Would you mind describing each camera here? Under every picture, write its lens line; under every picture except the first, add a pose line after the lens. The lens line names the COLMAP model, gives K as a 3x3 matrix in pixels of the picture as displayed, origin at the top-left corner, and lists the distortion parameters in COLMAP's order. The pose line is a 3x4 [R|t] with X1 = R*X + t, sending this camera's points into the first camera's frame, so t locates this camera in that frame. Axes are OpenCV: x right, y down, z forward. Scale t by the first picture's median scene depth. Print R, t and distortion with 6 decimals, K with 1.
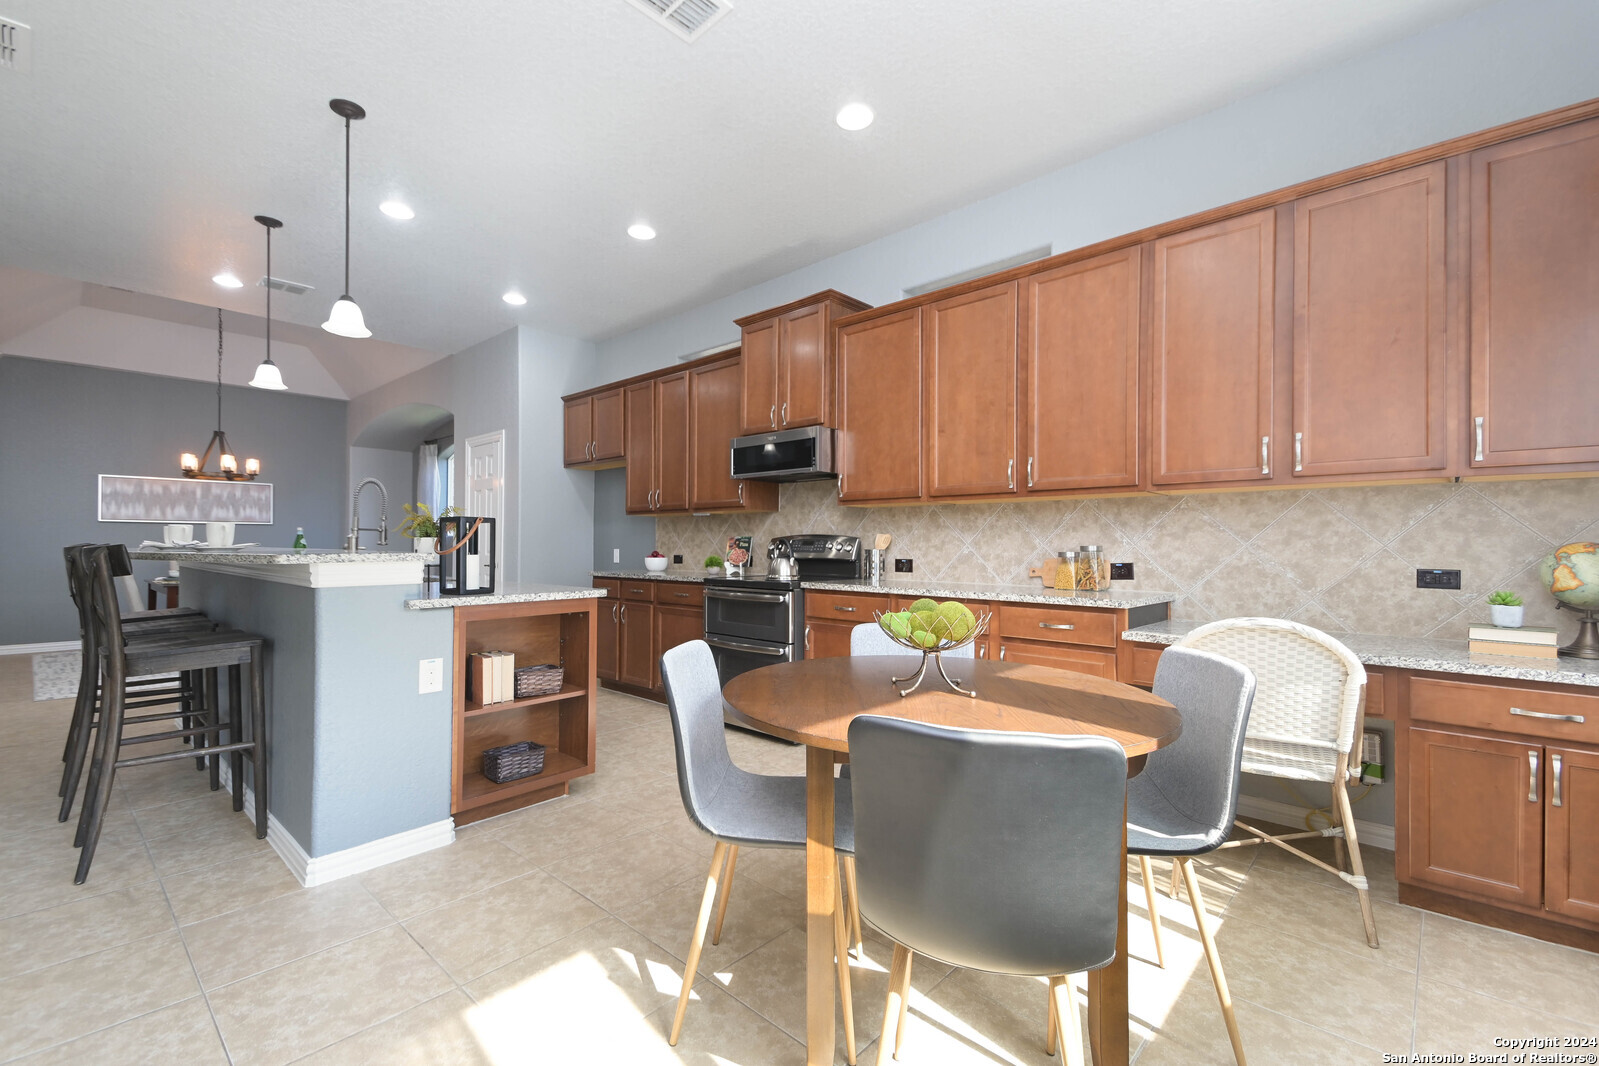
lens RADIAL K [[700.9, 0, 819.9], [0, 700.9, 536.7], [0, 0, 1]] dist [0.018525, -0.005740]
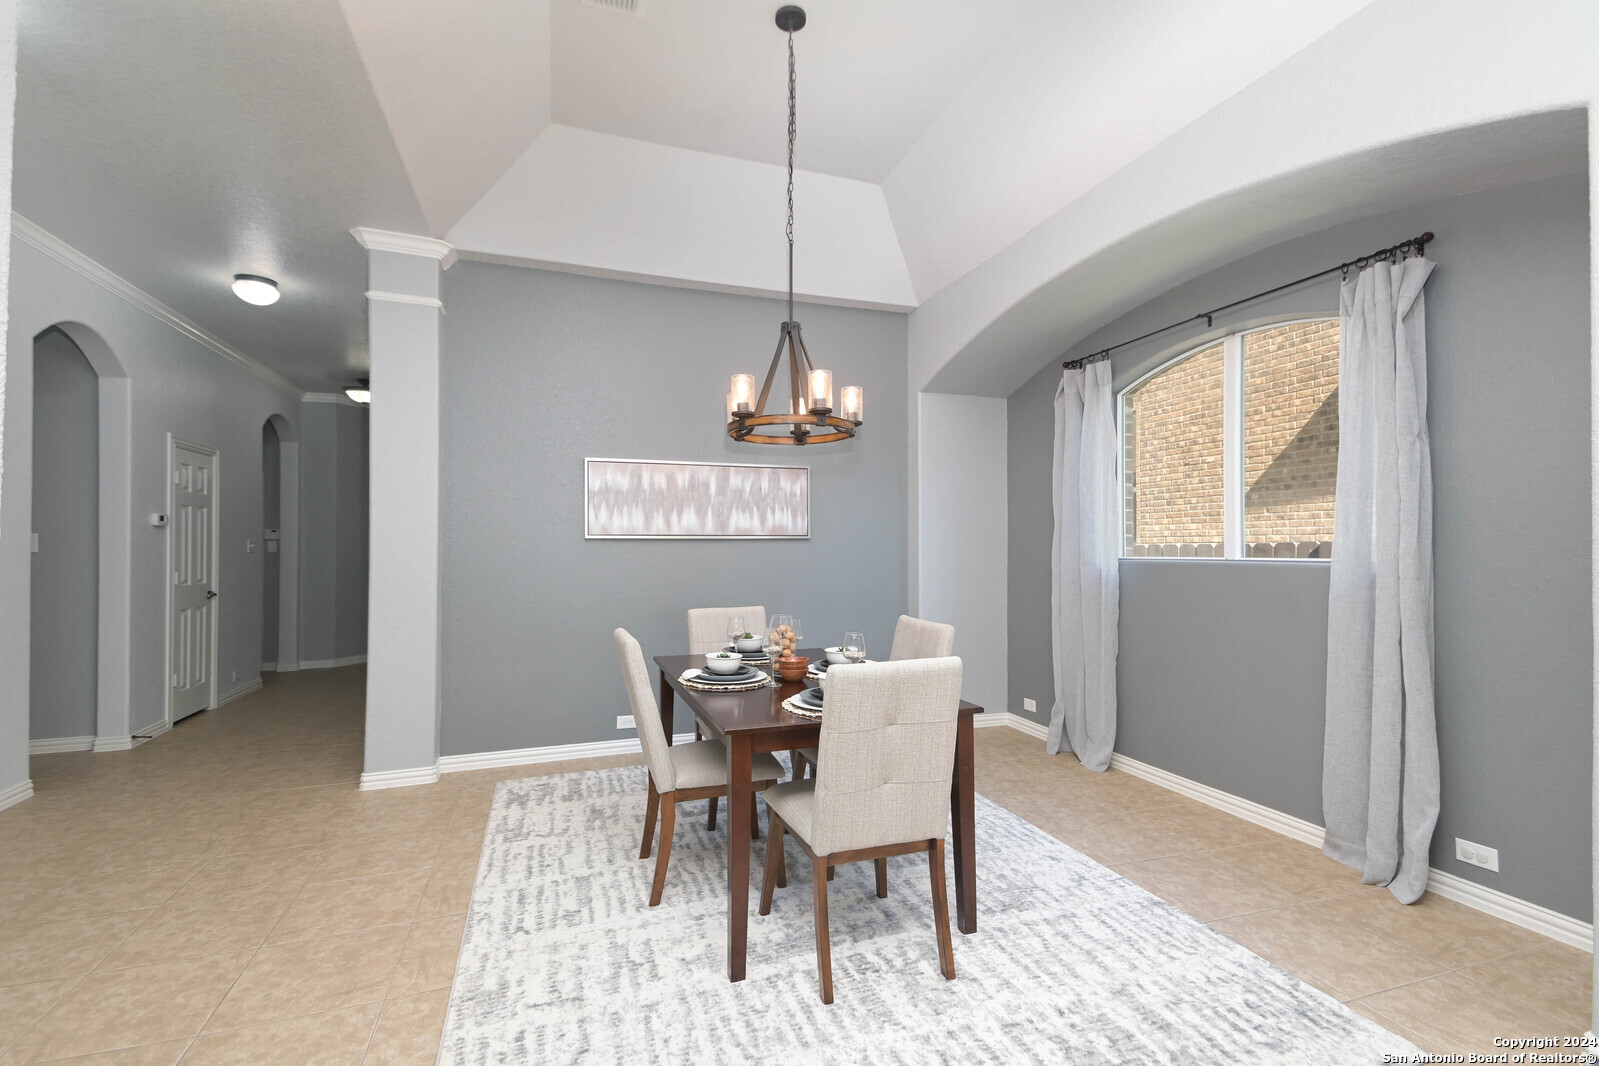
lens RADIAL K [[700.9, 0, 790.4], [0, 700.9, 540.2], [0, 0, 1]] dist [0.018525, -0.005740]
pose [[0.871741, -0.006456, -0.489924, -1.156225], [0.006711, 0.999977, -0.001235, -0.035760], [0.489921, -0.002211, 0.871764, 1.142336]]
